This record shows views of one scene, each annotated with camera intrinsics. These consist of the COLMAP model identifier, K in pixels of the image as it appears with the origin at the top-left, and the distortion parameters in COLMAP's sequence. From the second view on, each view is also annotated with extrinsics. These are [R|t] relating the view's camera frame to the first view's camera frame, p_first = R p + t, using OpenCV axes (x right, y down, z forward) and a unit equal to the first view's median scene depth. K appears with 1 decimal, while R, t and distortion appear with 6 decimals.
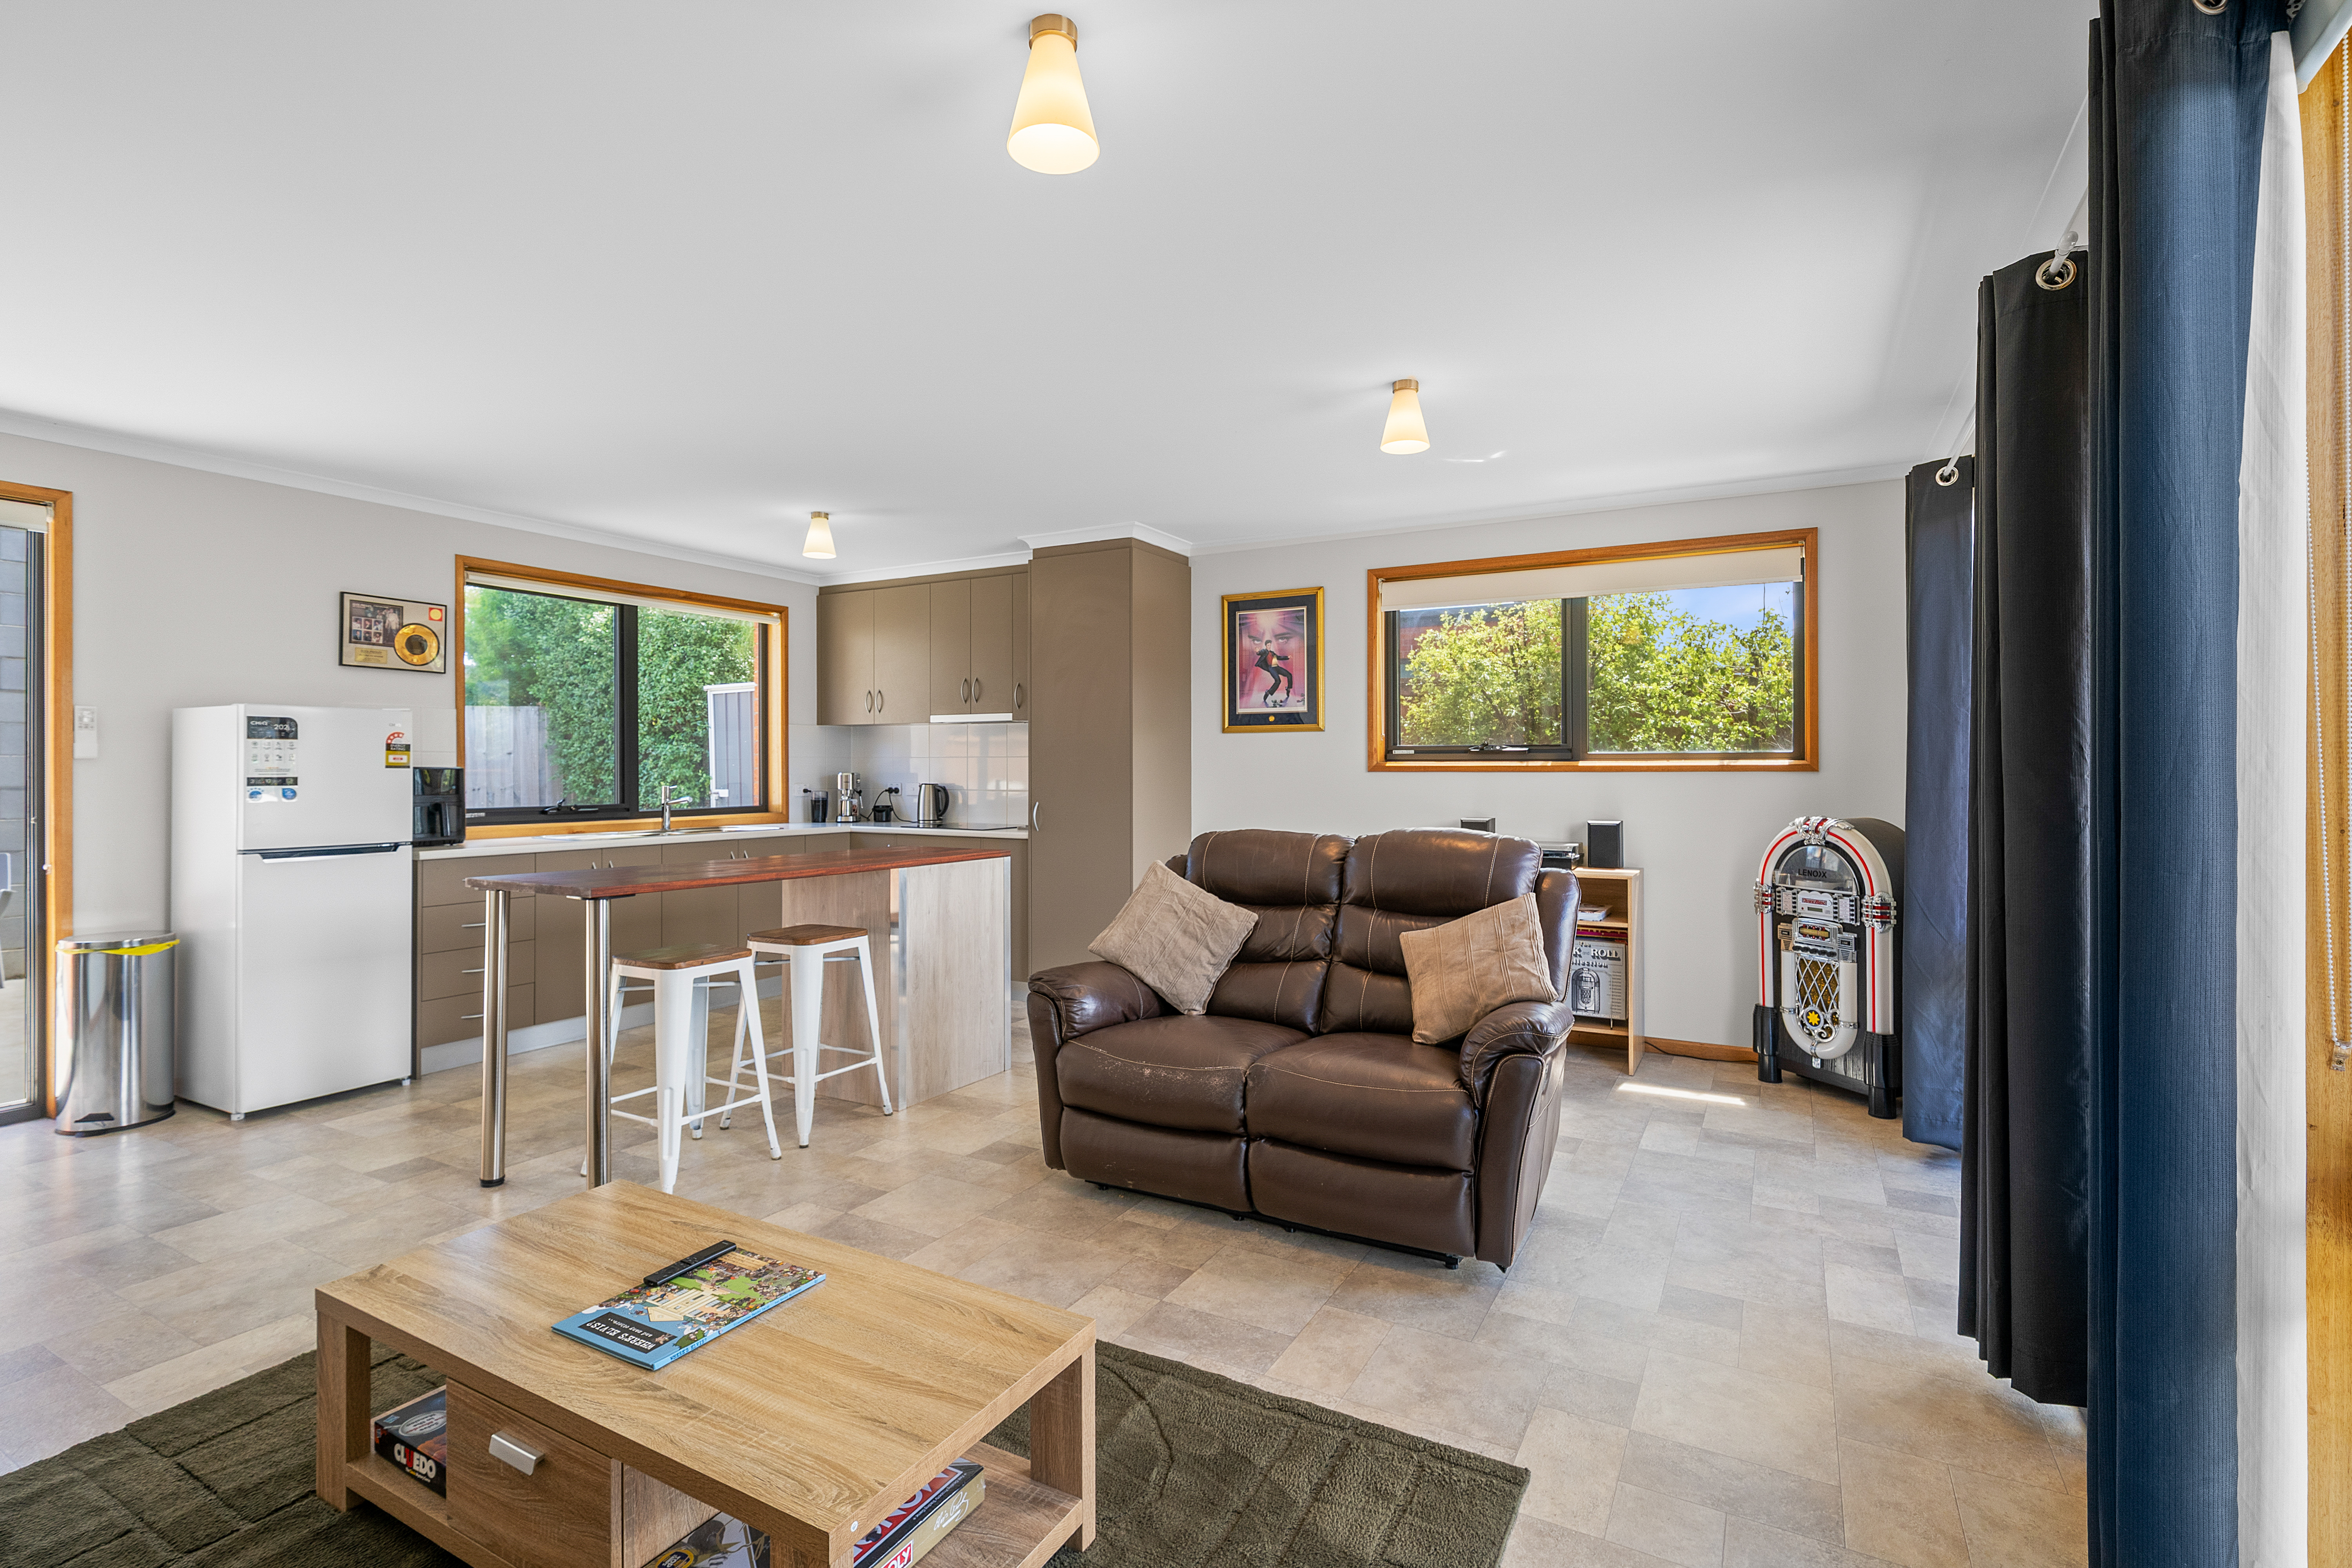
lens RADIAL K [[1090.6, 0, 1170.6], [0, 1090.6, 762.0], [0, 0, 1]] dist [0.000342, 0.000072]
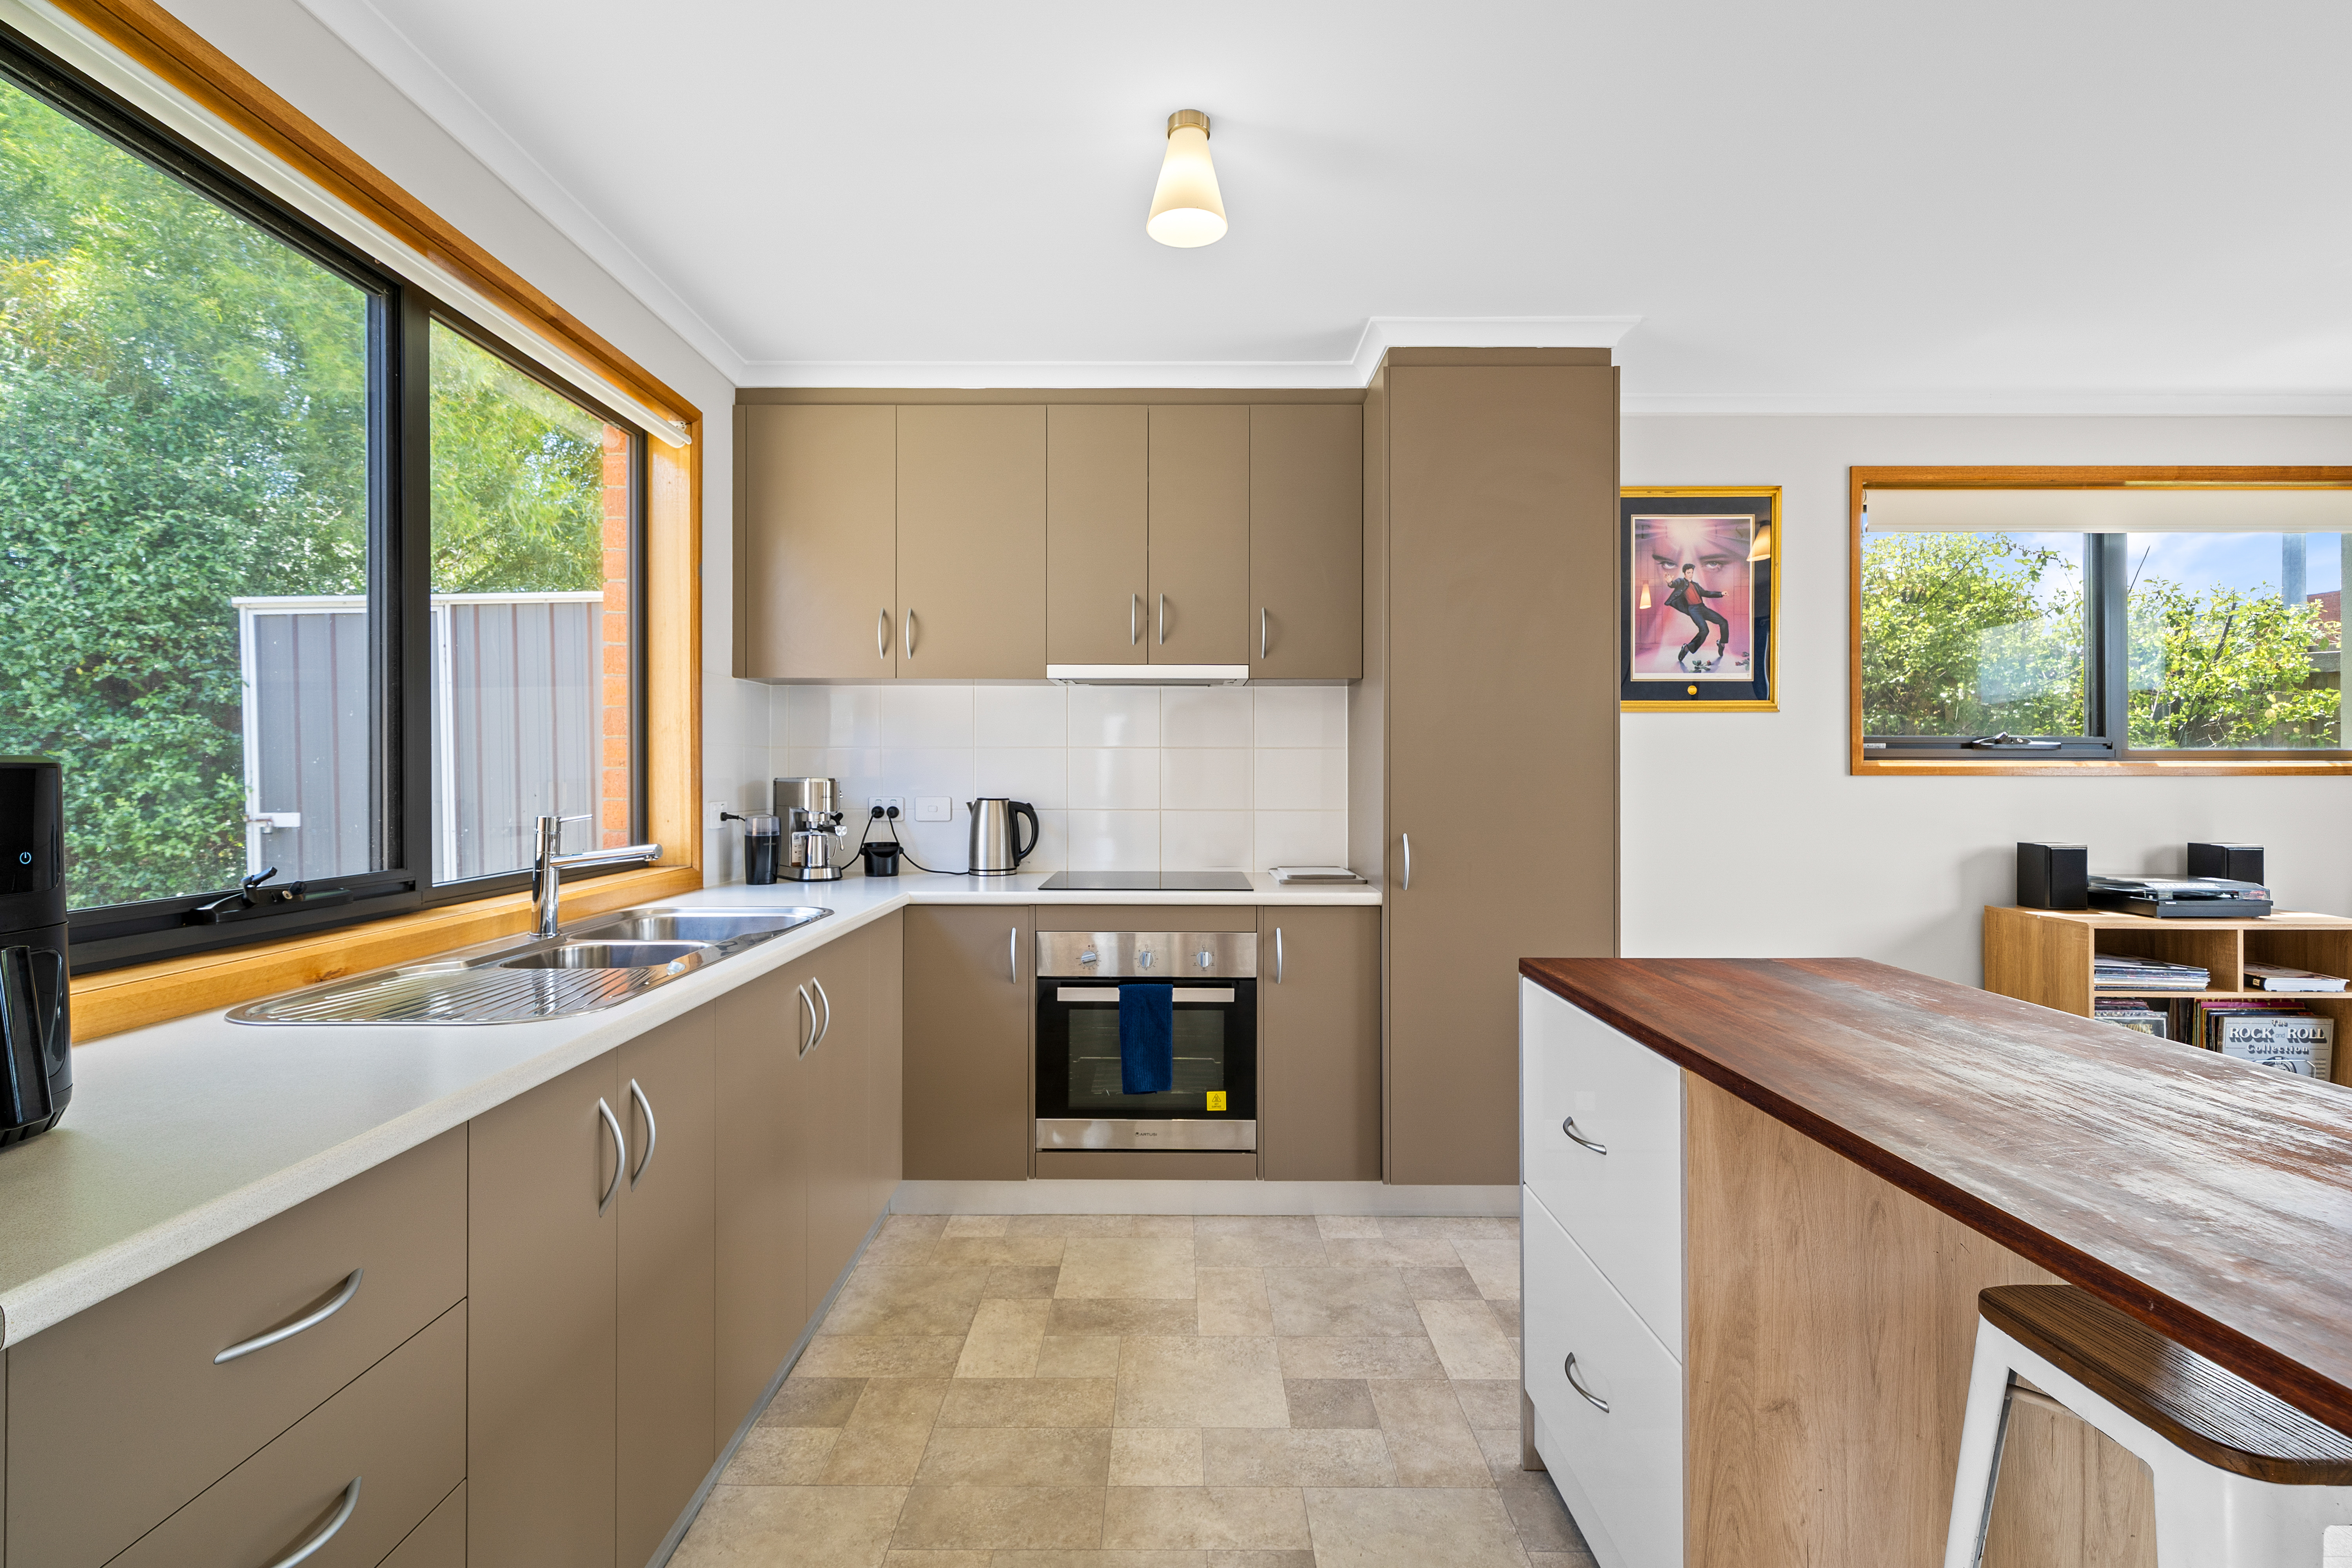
lens RADIAL K [[1088.9, 0, 1168.1], [0, 1088.9, 770.6], [0, 0, 1]] dist [0.000293, 0.000070]
pose [[0.874313, 0.001092, 0.485362, -0.475623], [-0.003512, 0.999986, 0.004077, 0.004792], [-0.485351, -0.005269, 0.874304, 0.604056]]
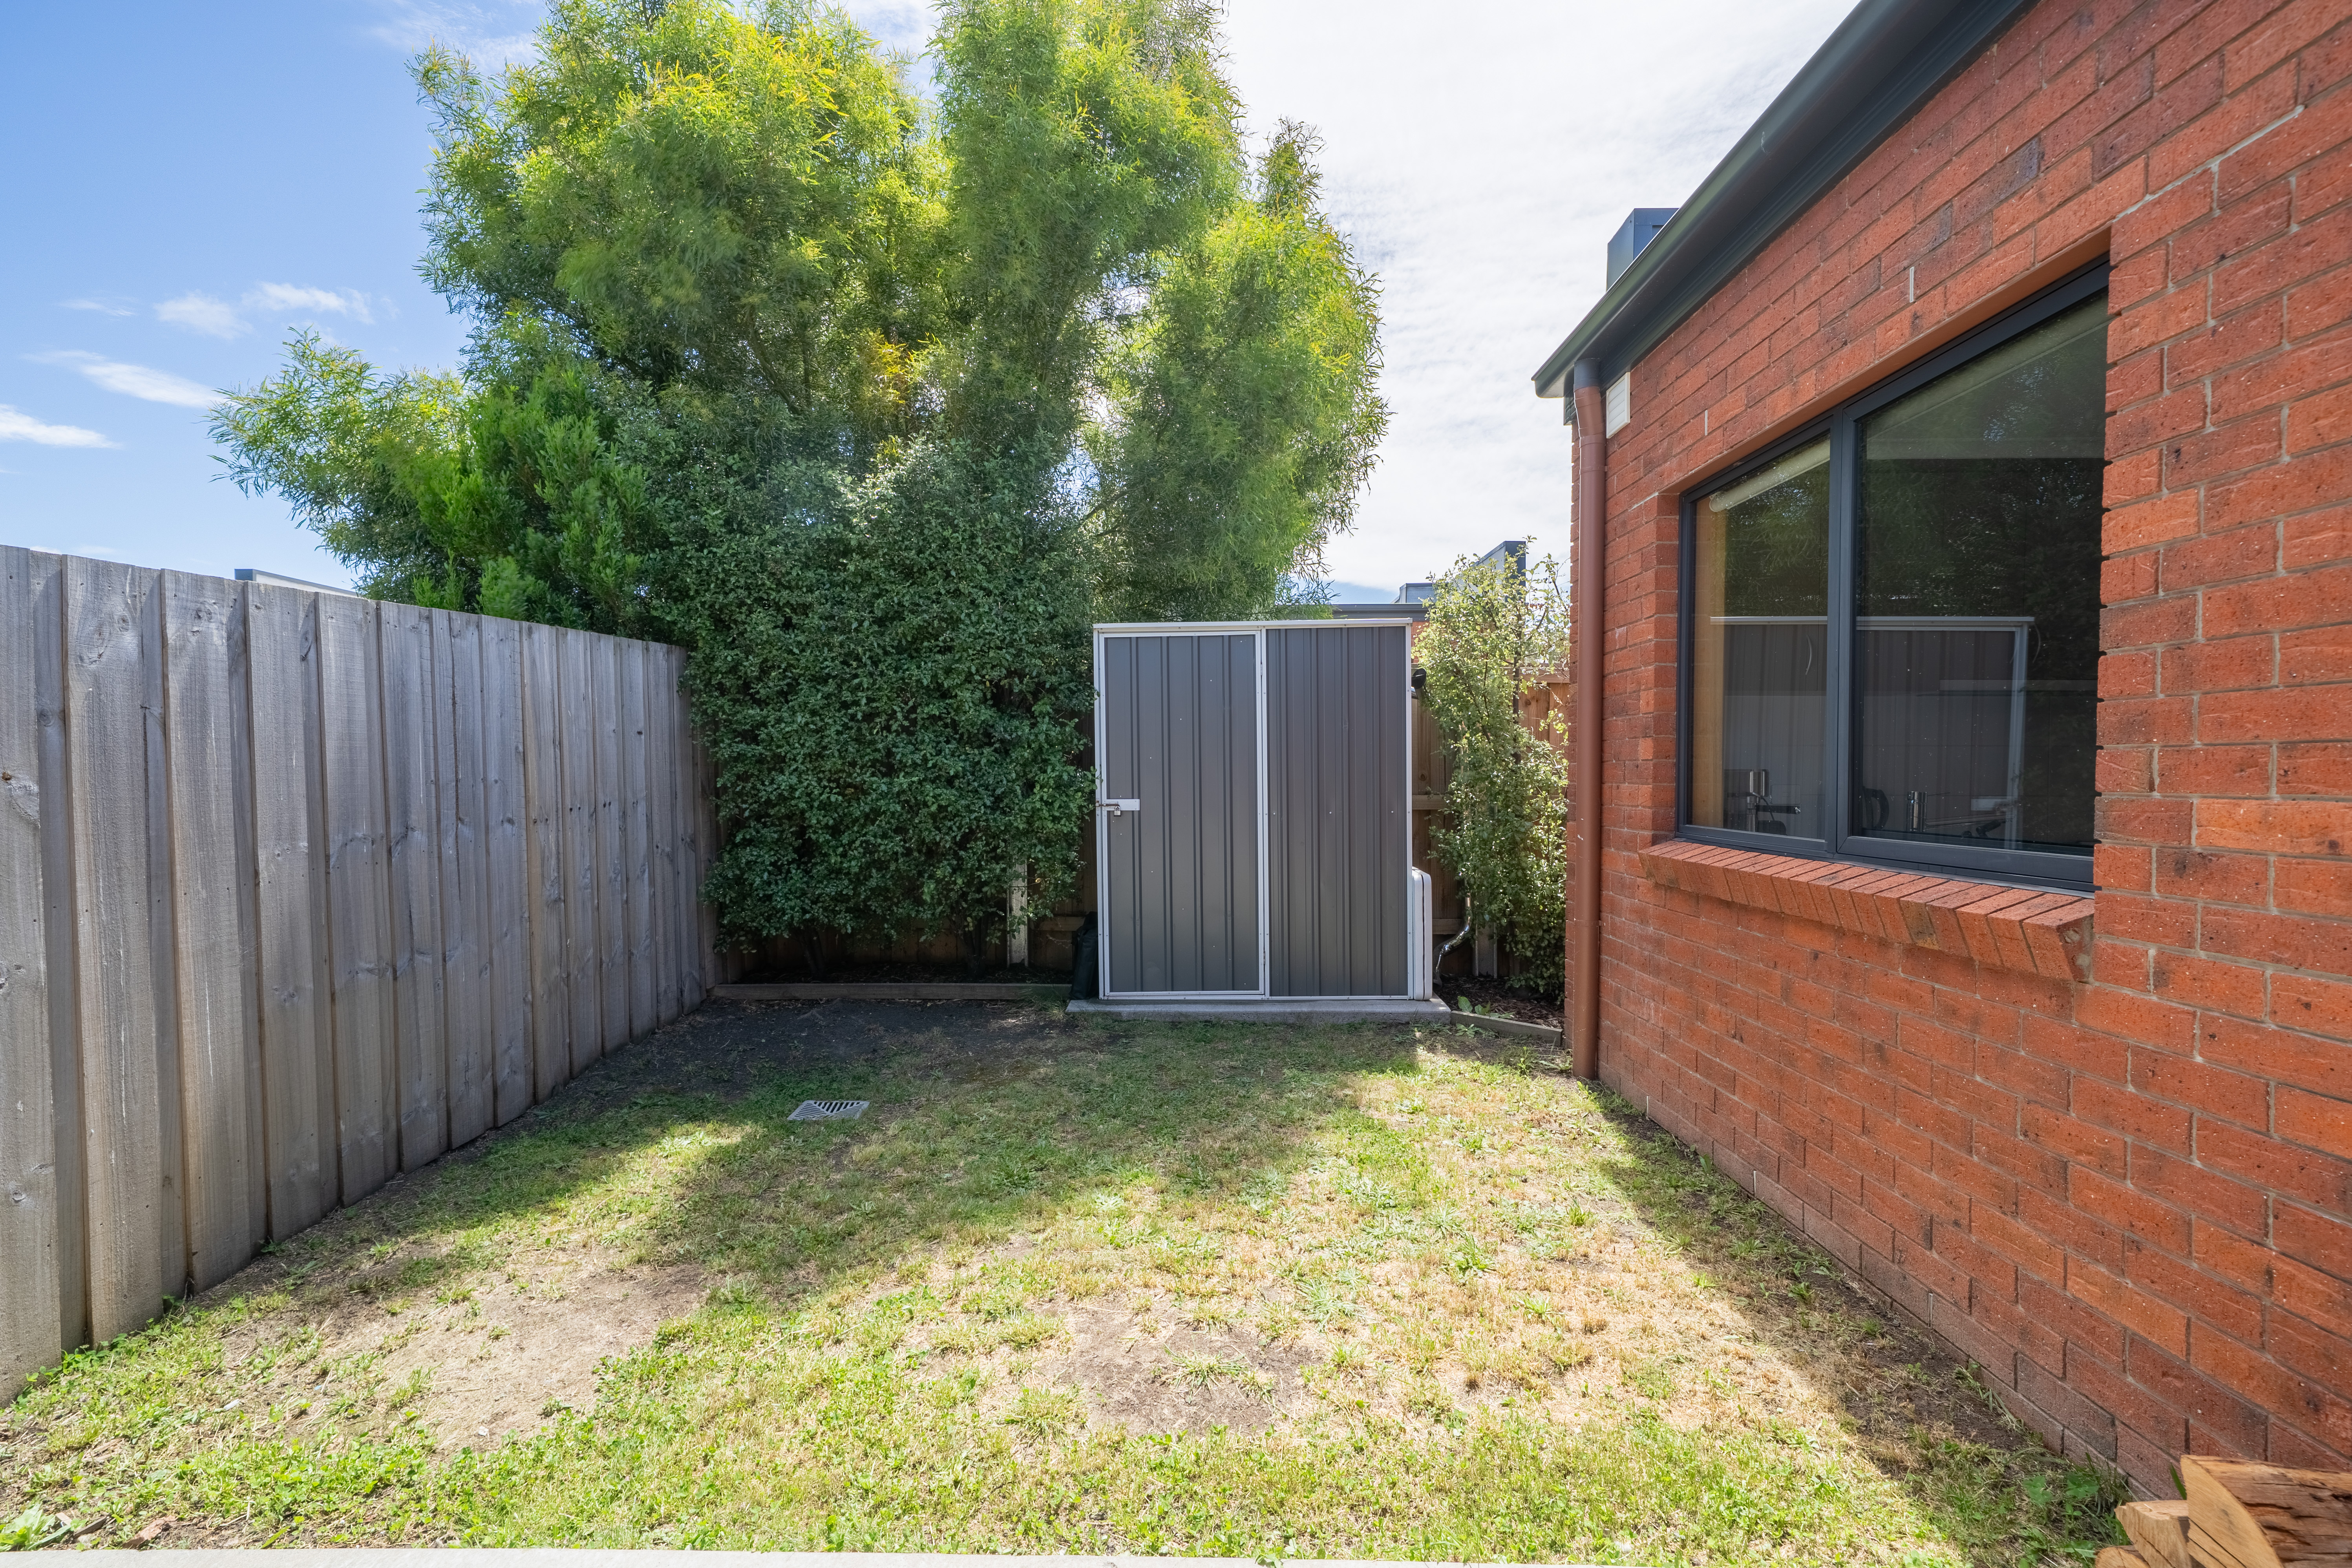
lens RADIAL K [[1053.8, 0, 1176.0], [0, 1053.8, 784.0], [0, 0, 1]] dist [0.002081, 0.001072]
pose [[0.881878, -0.002379, 0.471473, -1.040503], [-0.005837, 0.999856, 0.015962, 0.011995], [-0.471442, -0.016828, 0.881736, 0.753509]]
